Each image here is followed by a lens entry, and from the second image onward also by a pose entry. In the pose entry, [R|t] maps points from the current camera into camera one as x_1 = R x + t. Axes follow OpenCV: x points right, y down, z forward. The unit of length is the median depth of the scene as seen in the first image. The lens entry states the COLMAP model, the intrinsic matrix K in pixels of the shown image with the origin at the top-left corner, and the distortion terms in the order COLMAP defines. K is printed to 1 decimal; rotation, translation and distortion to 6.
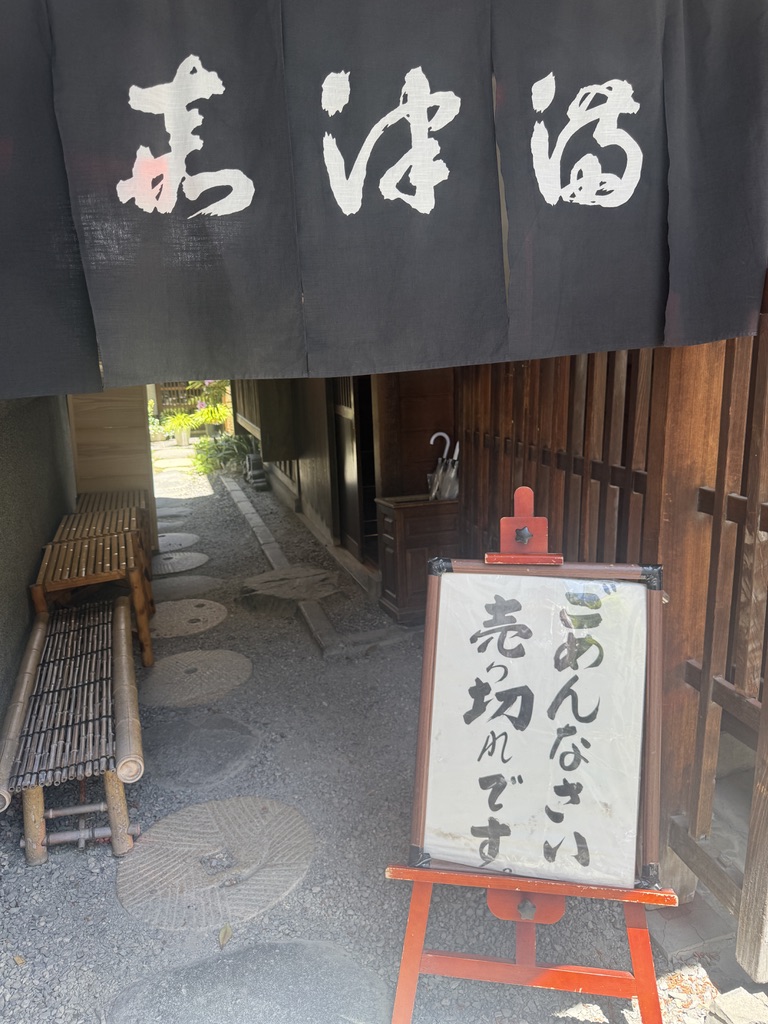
lens RADIAL K [[719.7, 0, 383.5], [0, 719.7, 527.5], [0, 0, 1]] dist [0.042932, -0.002046]
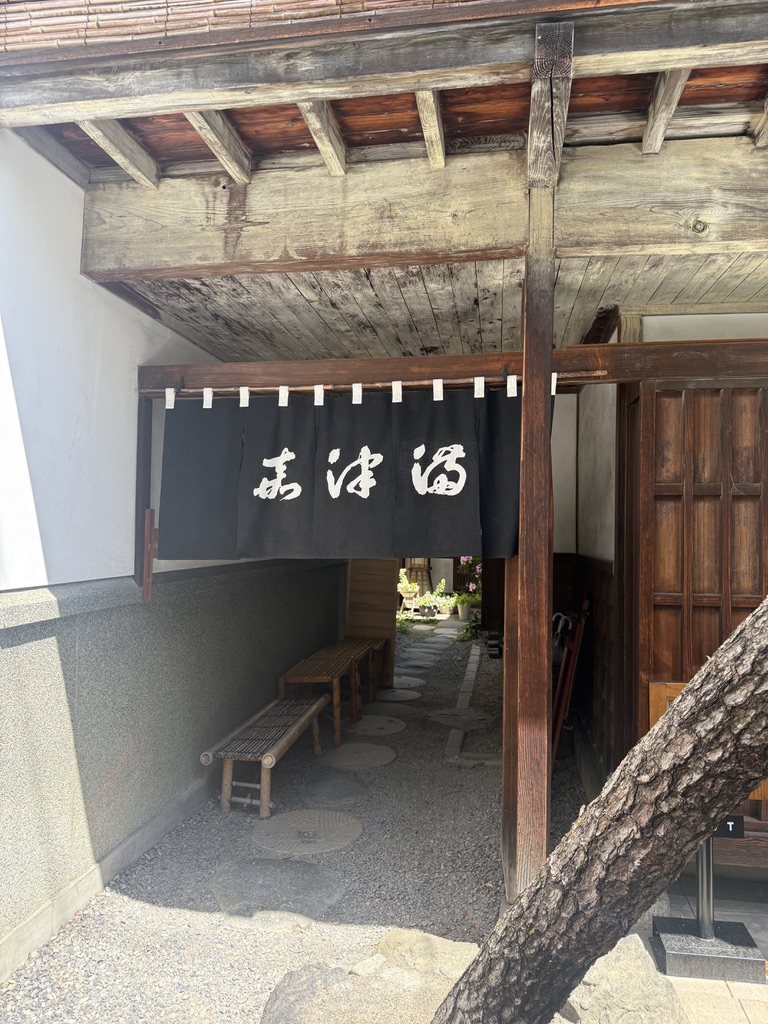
lens RADIAL K [[719.7, 0, 383.5], [0, 719.7, 527.5], [0, 0, 1]] dist [0.042932, -0.002046]
pose [[0.881171, 0.042749, -0.470860, 1.209771], [-0.163212, 0.962187, -0.218080, 0.176064], [0.443733, 0.269016, 0.854829, -0.984239]]
